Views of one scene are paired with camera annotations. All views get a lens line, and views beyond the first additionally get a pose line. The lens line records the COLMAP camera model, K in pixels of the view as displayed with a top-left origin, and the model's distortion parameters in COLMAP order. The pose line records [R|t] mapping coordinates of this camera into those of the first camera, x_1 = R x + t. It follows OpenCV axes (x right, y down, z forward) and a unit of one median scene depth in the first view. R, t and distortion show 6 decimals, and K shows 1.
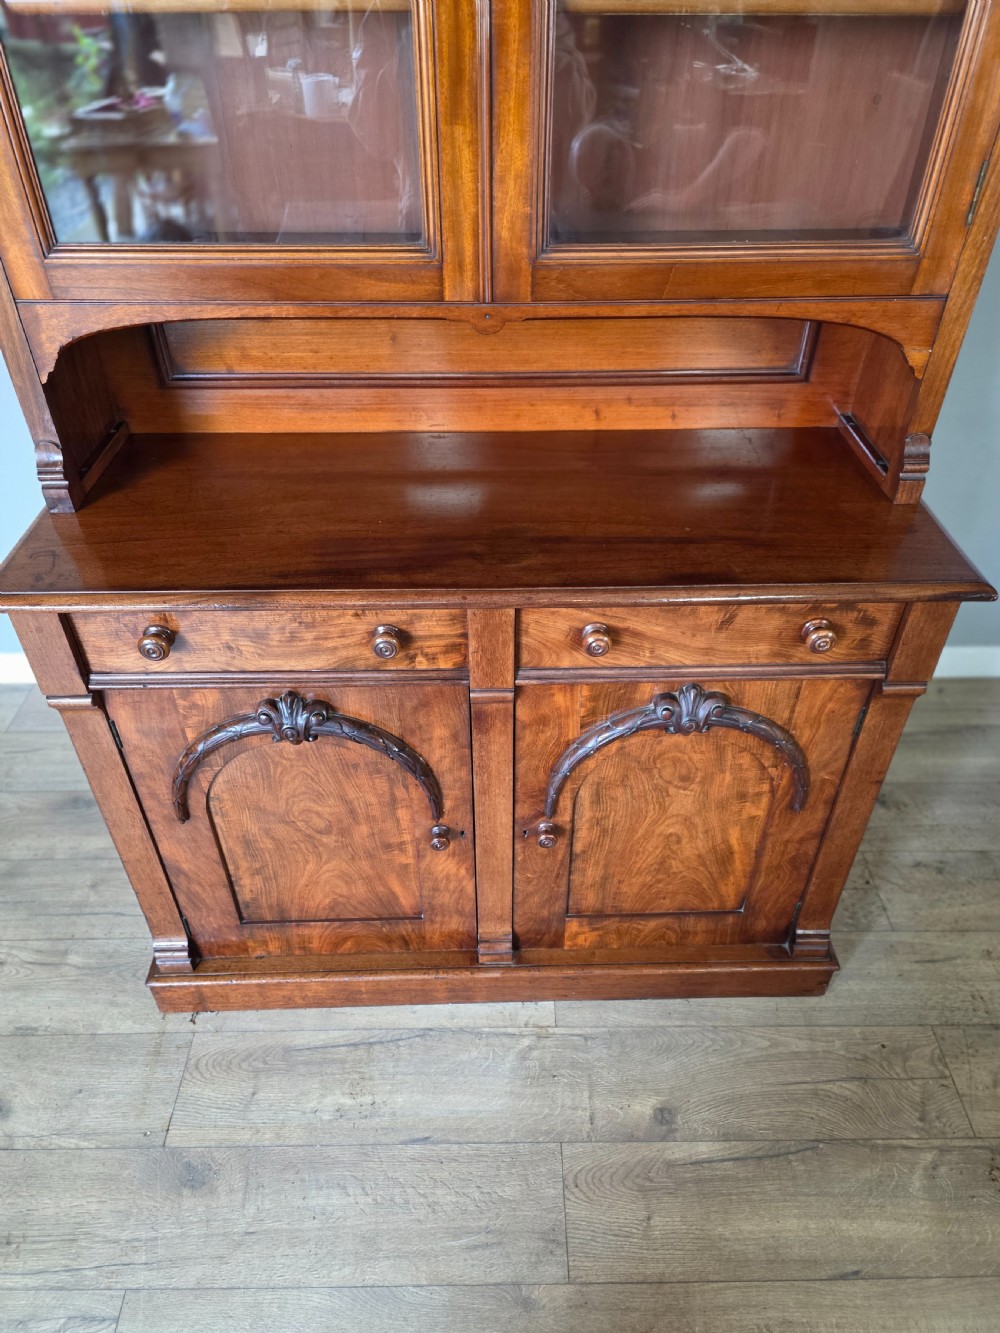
lens RADIAL K [[894.4, 0, 508.0], [0, 894.4, 671.2], [0, 0, 1]] dist [0.064731, -0.066696]
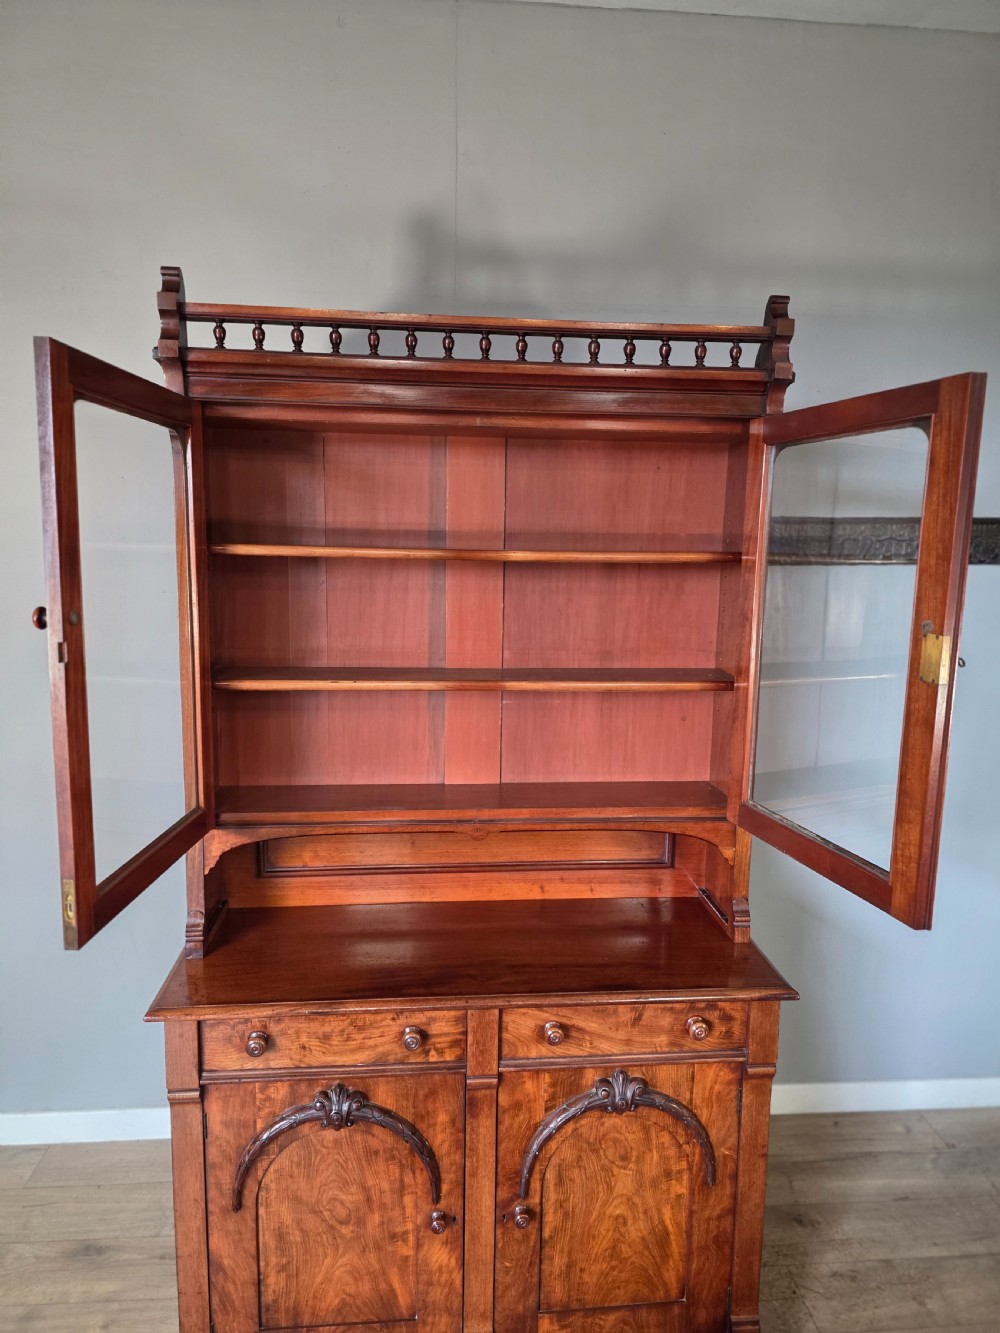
lens RADIAL K [[894.4, 0, 506.0], [0, 894.4, 674.3], [0, 0, 1]] dist [0.064731, -0.066696]
pose [[0.997291, 0.003988, 0.073451, -0.076693], [0.034019, 0.860321, -0.508617, 0.176313], [-0.065220, 0.509738, 0.857854, -0.496388]]
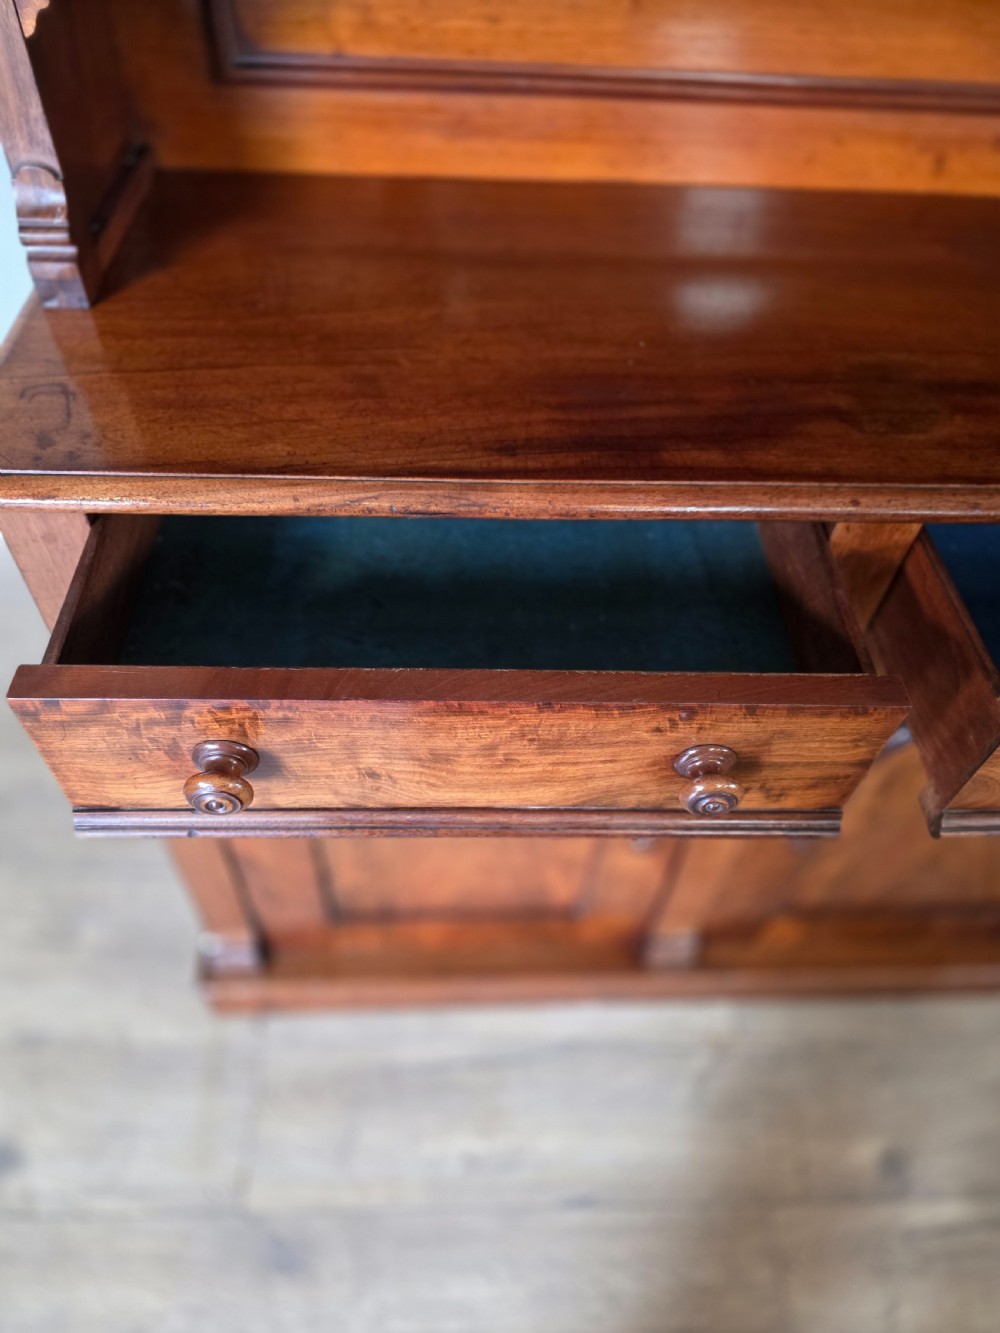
lens RADIAL K [[894.4, 0, 491.3], [0, 894.4, 665.8], [0, 0, 1]] dist [0.064731, -0.066696]
pose [[0.999064, 0.020518, 0.038071, -0.220323], [-0.027224, 0.982364, 0.184988, -0.062407], [-0.033604, -0.185851, 0.982003, 0.360570]]
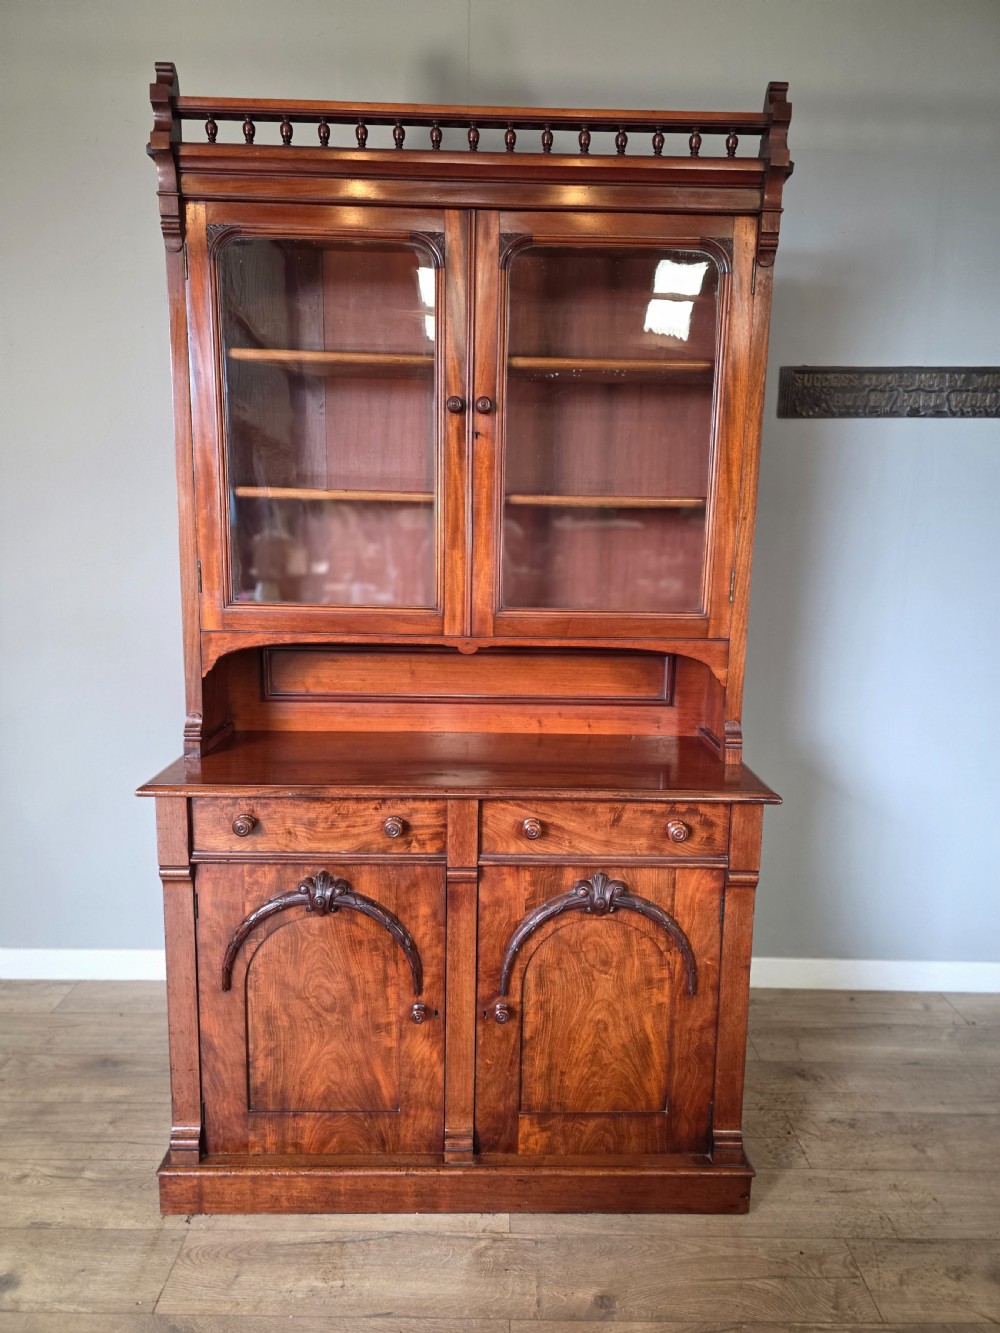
lens RADIAL K [[894.4, 0, 508.0], [0, 894.4, 670.7], [0, 0, 1]] dist [0.064731, -0.066696]
pose [[0.999841, 0.017535, -0.003292, 0.048696], [-0.016871, 0.869188, -0.494194, 0.399134], [-0.005804, 0.494171, 0.869345, -0.378161]]
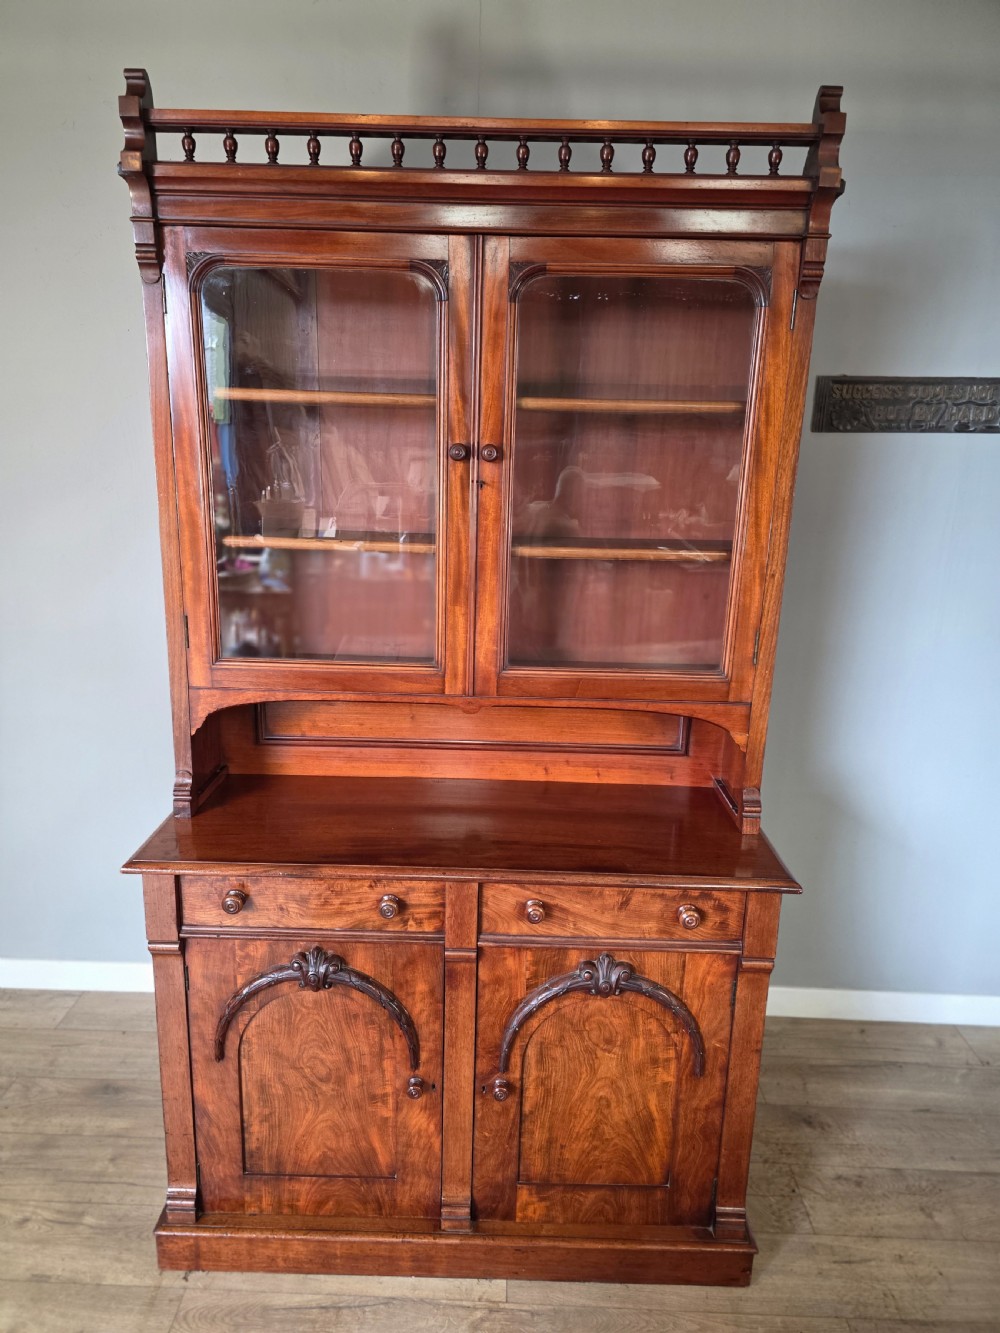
lens RADIAL K [[894.4, 0, 492.2], [0, 894.4, 675.1], [0, 0, 1]] dist [0.064731, -0.066696]
pose [[0.998963, 0.032491, -0.031883, 0.053424], [-0.042855, 0.907447, -0.417975, 0.187182], [0.015352, 0.418908, 0.907899, -0.393220]]
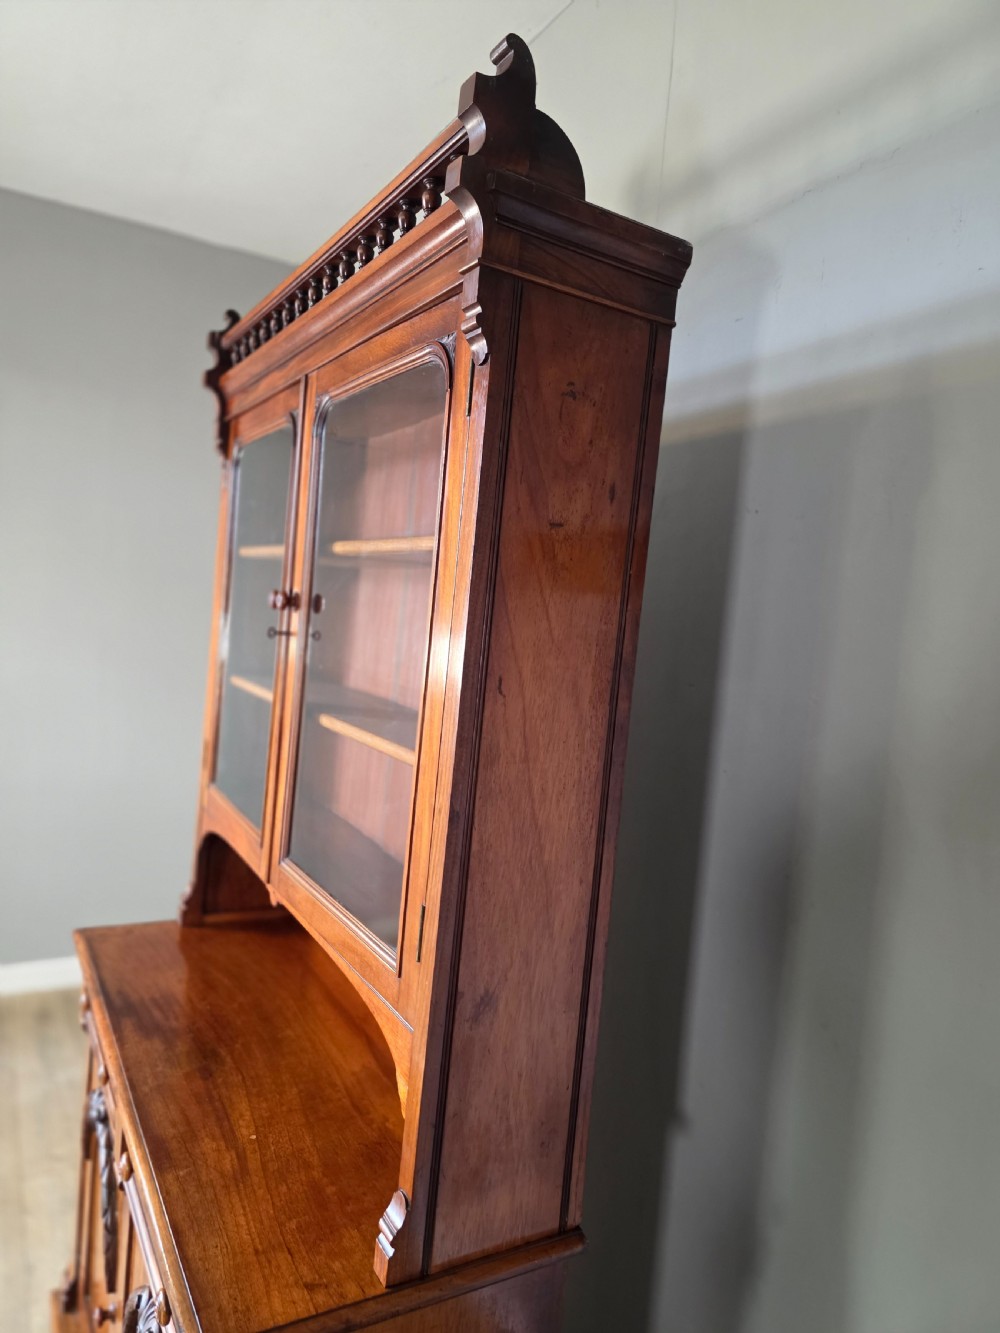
lens RADIAL K [[894.4, 0, 513.6], [0, 894.4, 663.9], [0, 0, 1]] dist [0.064731, -0.066696]
pose [[0.486091, 0.091570, -0.869098, 1.031811], [-0.621088, 0.735819, -0.269851, -0.397349], [0.614789, 0.670958, 0.414548, 0.333170]]
